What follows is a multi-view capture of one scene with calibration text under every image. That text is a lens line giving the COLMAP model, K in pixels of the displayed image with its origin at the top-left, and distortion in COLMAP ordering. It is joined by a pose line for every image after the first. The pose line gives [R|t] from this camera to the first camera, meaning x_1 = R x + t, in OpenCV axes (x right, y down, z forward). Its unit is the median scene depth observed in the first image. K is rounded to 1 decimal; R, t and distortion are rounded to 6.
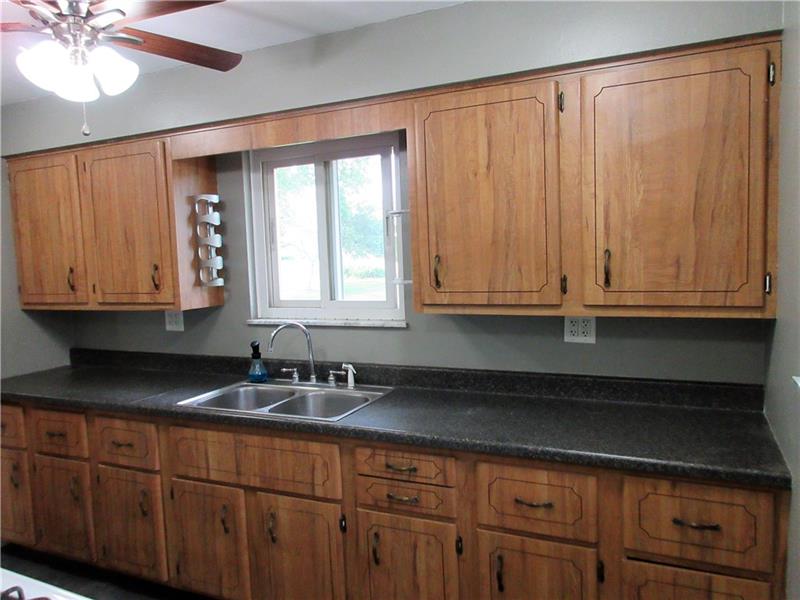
lens RADIAL K [[613.2, 0, 400.0], [0, 613.2, 300.0], [0, 0, 1]] dist [0.000319, 0.000207]
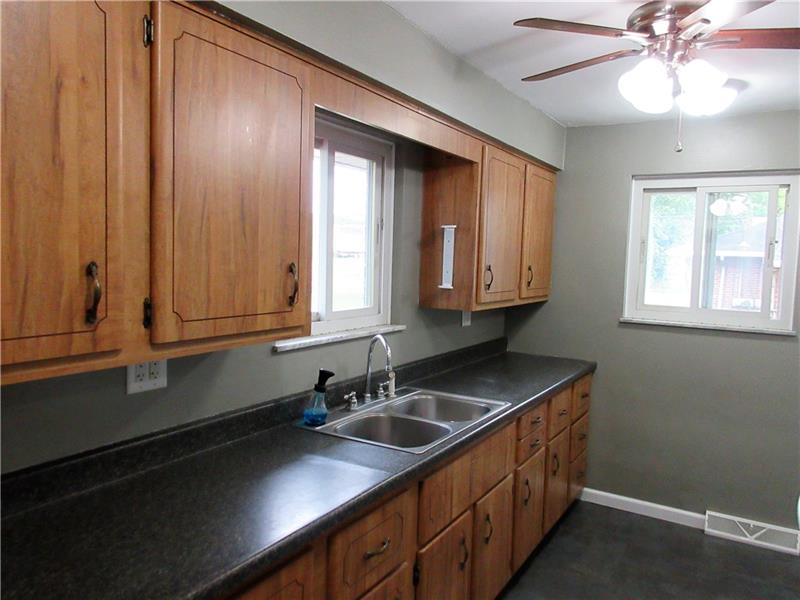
lens RADIAL K [[589.9, 0, 400.0], [0, 589.9, 300.0], [0, 0, 1]] dist [0.012699, 0.002390]
pose [[0.092224, -0.024384, 0.995440, -0.950213], [0.062425, 0.997875, 0.018660, -0.025825], [-0.993780, 0.060420, 0.093550, 0.823765]]
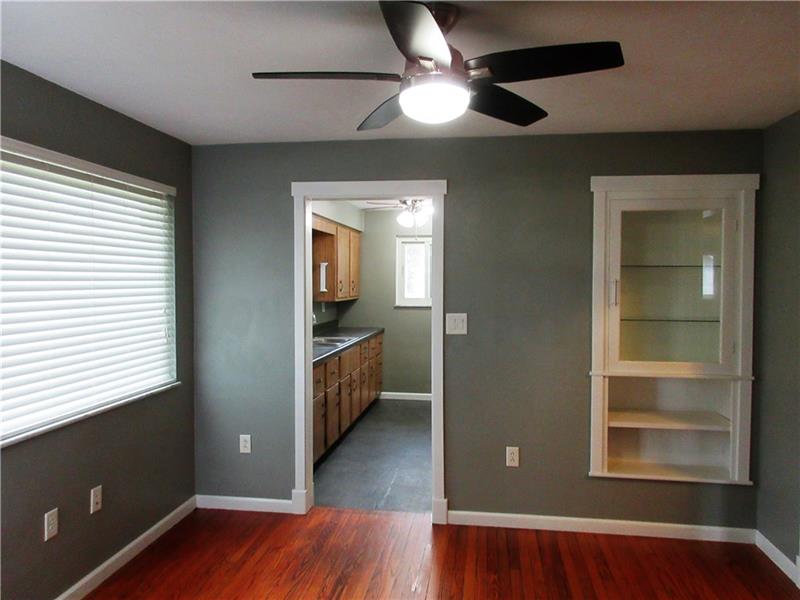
lens RADIAL K [[594.1, 0, 388.8], [0, 594.1, 294.2], [0, 0, 1]] dist [0.005583, 0.004775]
pose [[-0.286454, 0.020857, 0.957867, -2.081264], [0.101937, 0.994752, 0.008824, -0.007007], [-0.952656, 0.100169, -0.287076, 1.223082]]
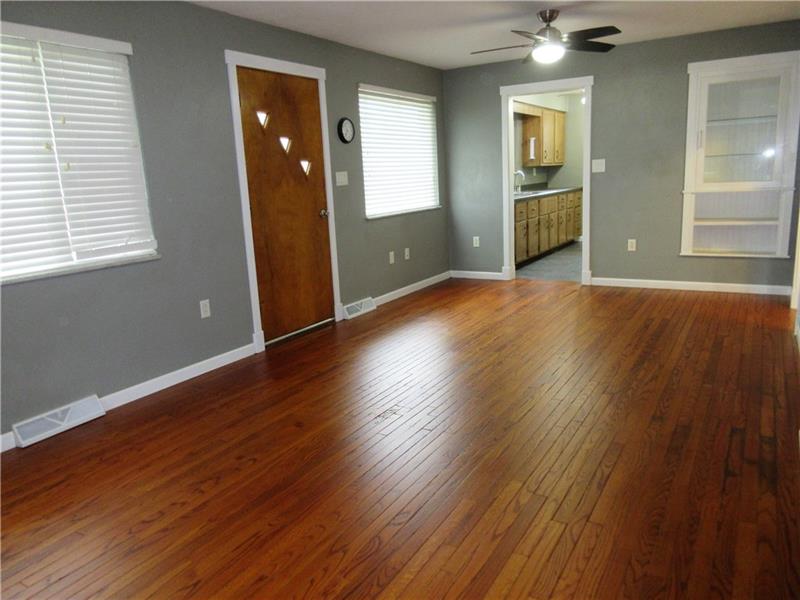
lens RADIAL K [[589.9, 0, 400.0], [0, 589.9, 300.0], [0, 0, 1]] dist [0.012699, 0.002390]
pose [[0.090189, -0.167286, 0.981775, -3.068915], [0.139198, 0.978233, 0.153896, 0.121378], [-0.986149, 0.122781, 0.111512, 1.246777]]
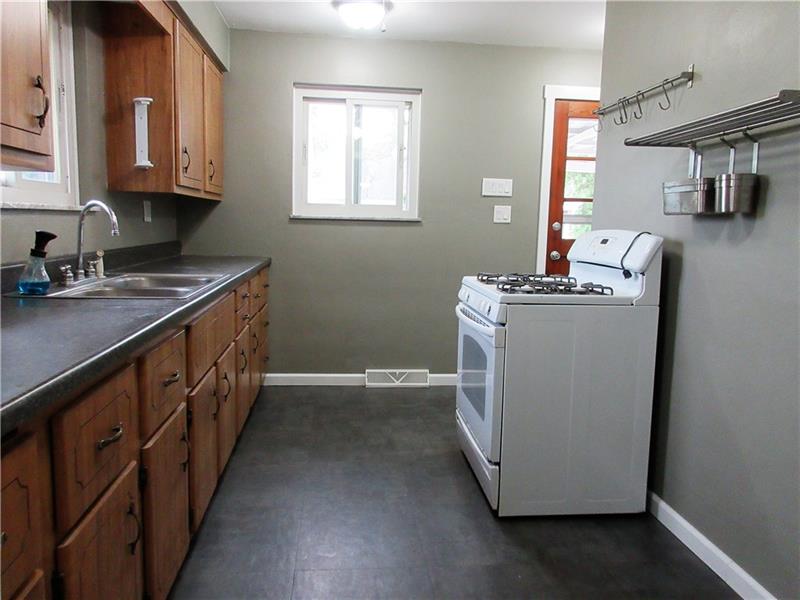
lens RADIAL K [[594.1, 0, 388.8], [0, 594.1, 294.2], [0, 0, 1]] dist [0.005583, 0.004775]
pose [[-0.515952, -0.073401, 0.853467, -0.978995], [0.080898, 0.987694, 0.133851, 0.077983], [-0.852789, 0.138104, -0.503665, 1.002711]]
